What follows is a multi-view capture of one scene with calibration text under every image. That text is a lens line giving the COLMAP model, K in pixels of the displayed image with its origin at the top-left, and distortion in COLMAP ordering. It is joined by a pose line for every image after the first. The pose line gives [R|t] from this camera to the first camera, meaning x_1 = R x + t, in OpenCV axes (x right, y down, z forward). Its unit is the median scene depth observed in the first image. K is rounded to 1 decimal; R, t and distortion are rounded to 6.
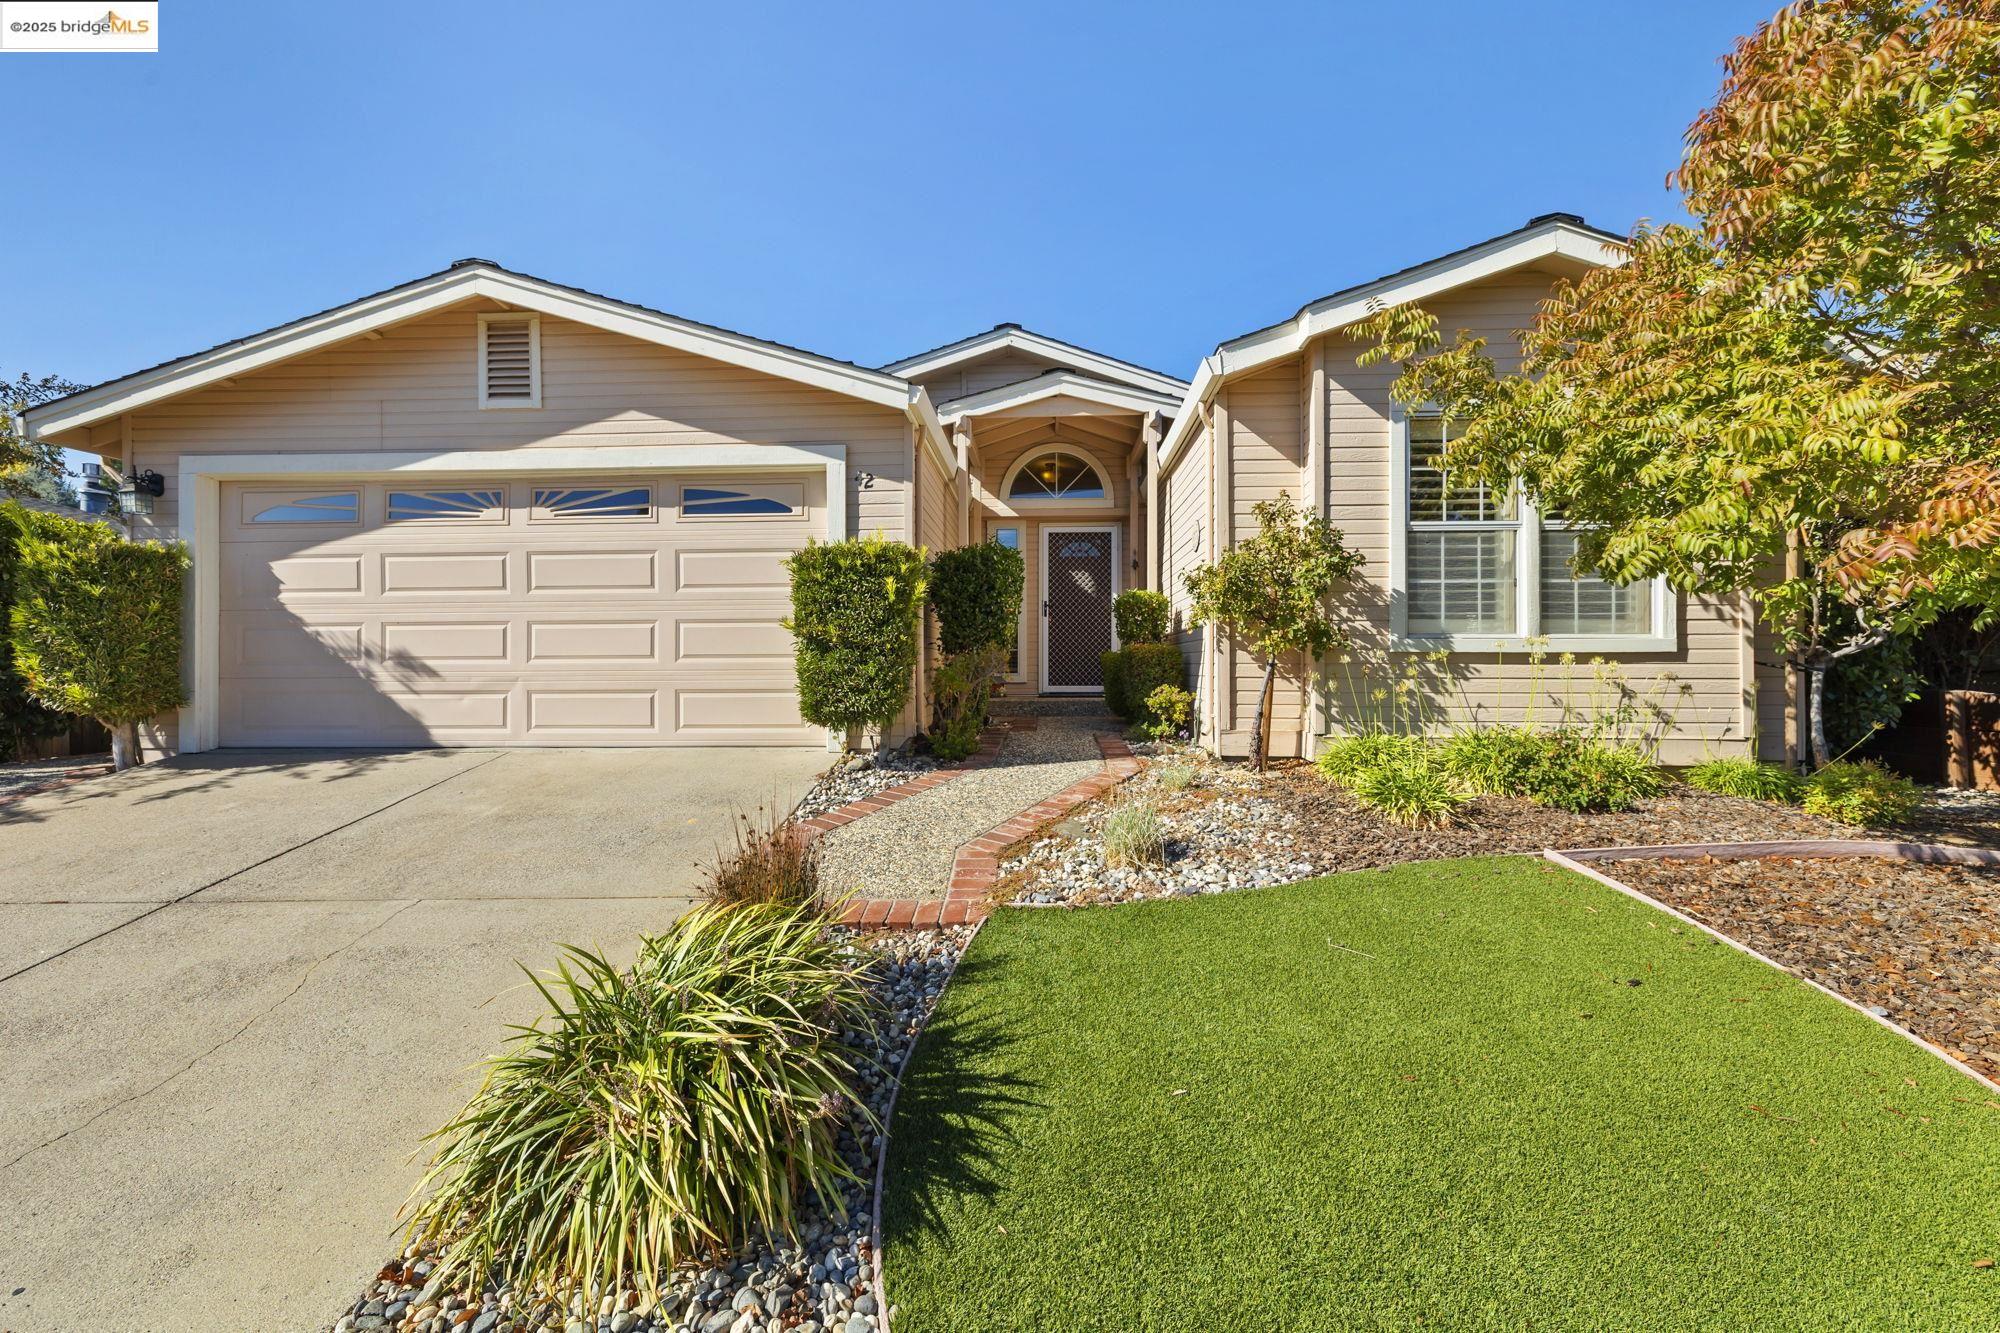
lens RADIAL K [[849.3, 0, 1005.9], [0, 849.3, 664.9], [0, 0, 1]] dist [0.001745, 0.000768]
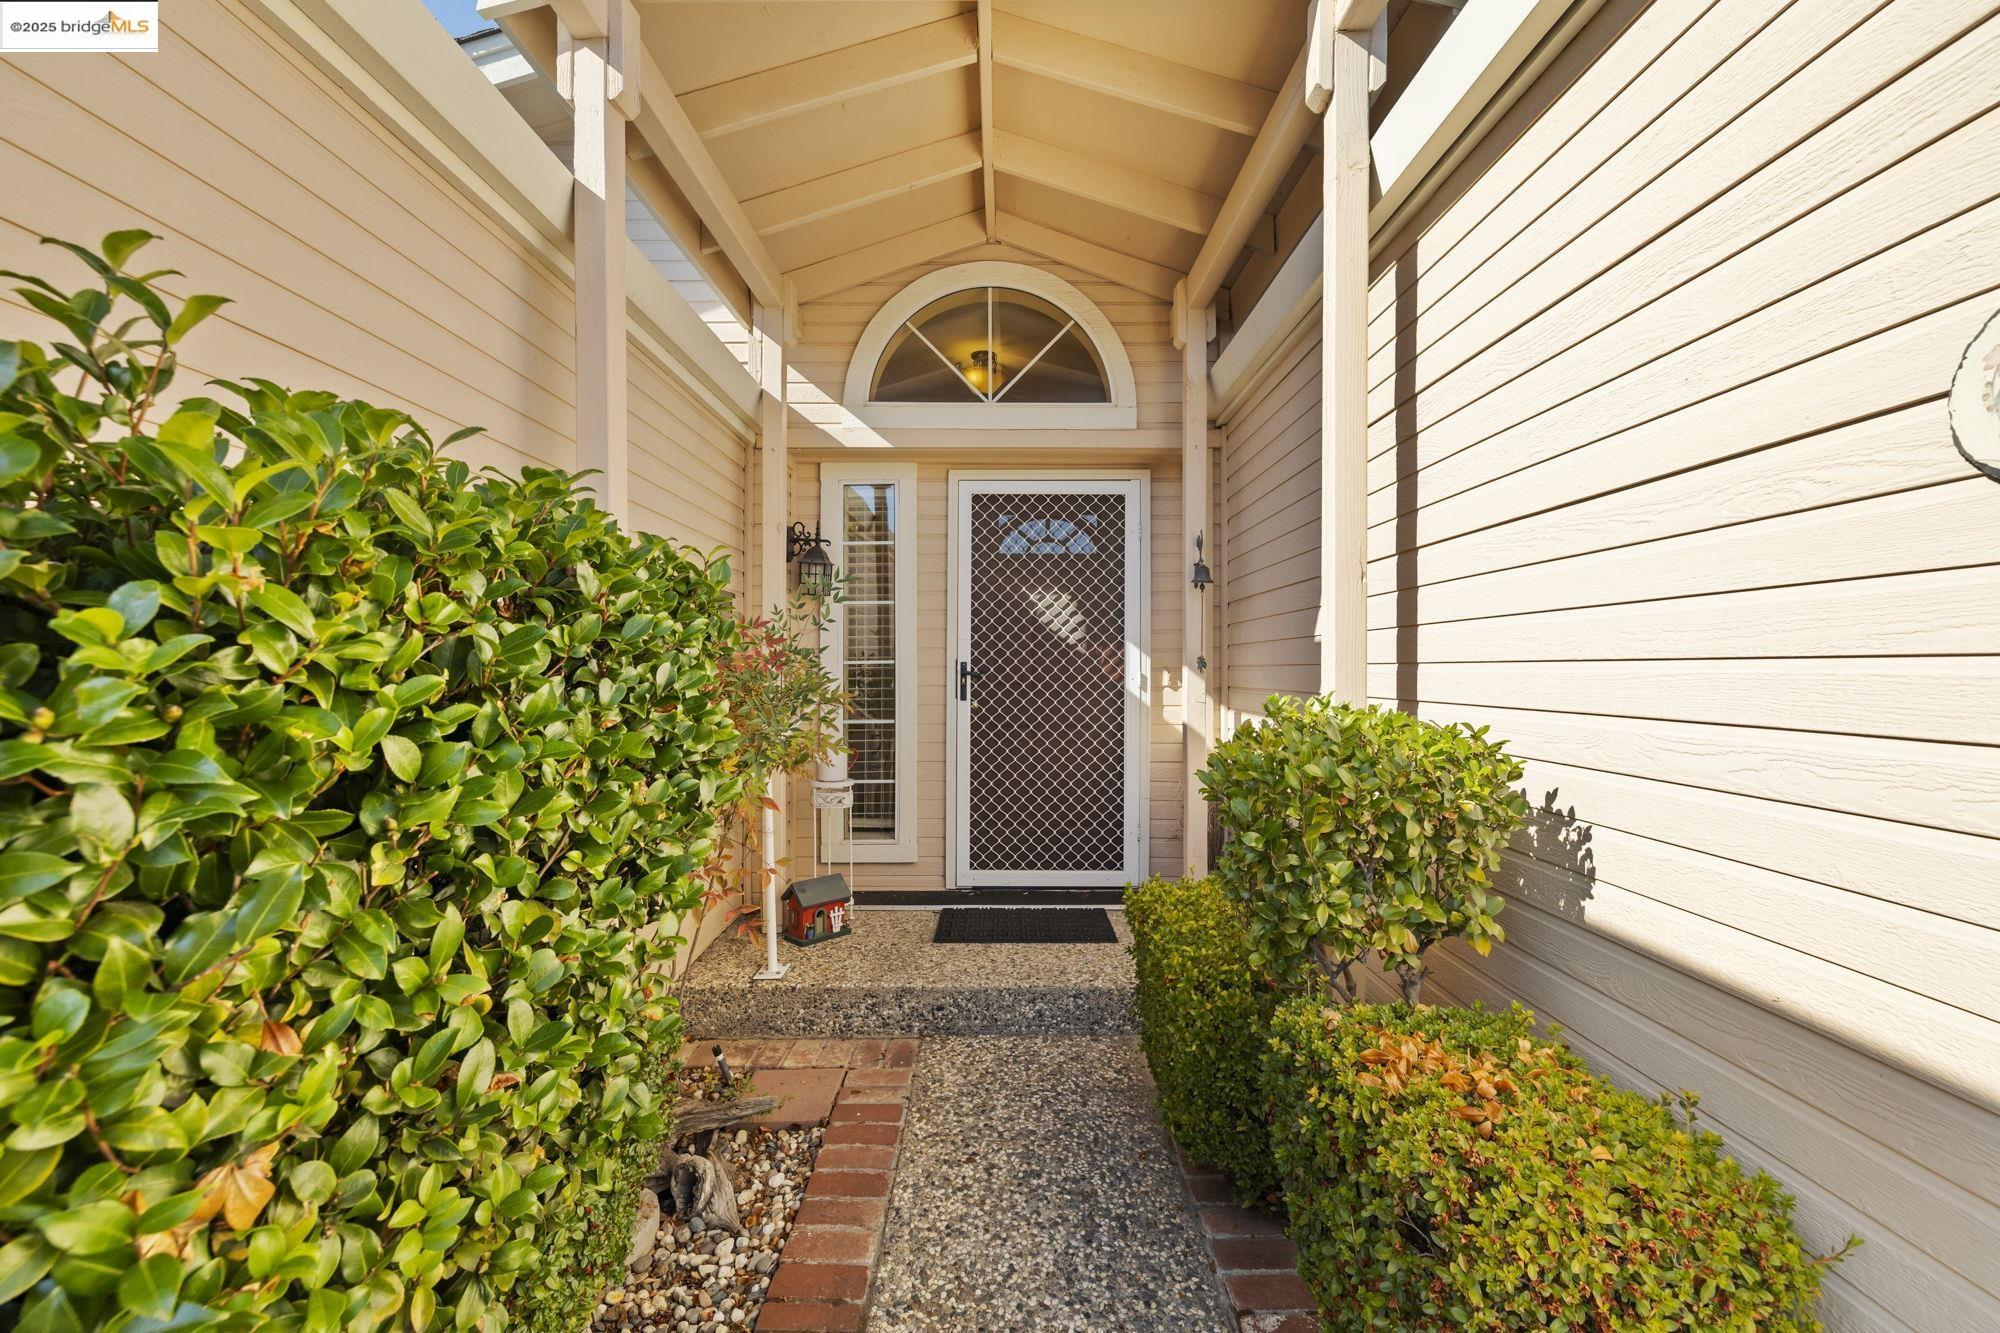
lens RADIAL K [[849.3, 0, 1005.9], [0, 849.3, 664.9], [0, 0, 1]] dist [0.001745, 0.000768]
pose [[0.998863, 0.003079, 0.047570, 0.083504], [-0.003112, 0.999995, 0.000617, -0.130115], [-0.047568, -0.000765, 0.998868, 1.039247]]
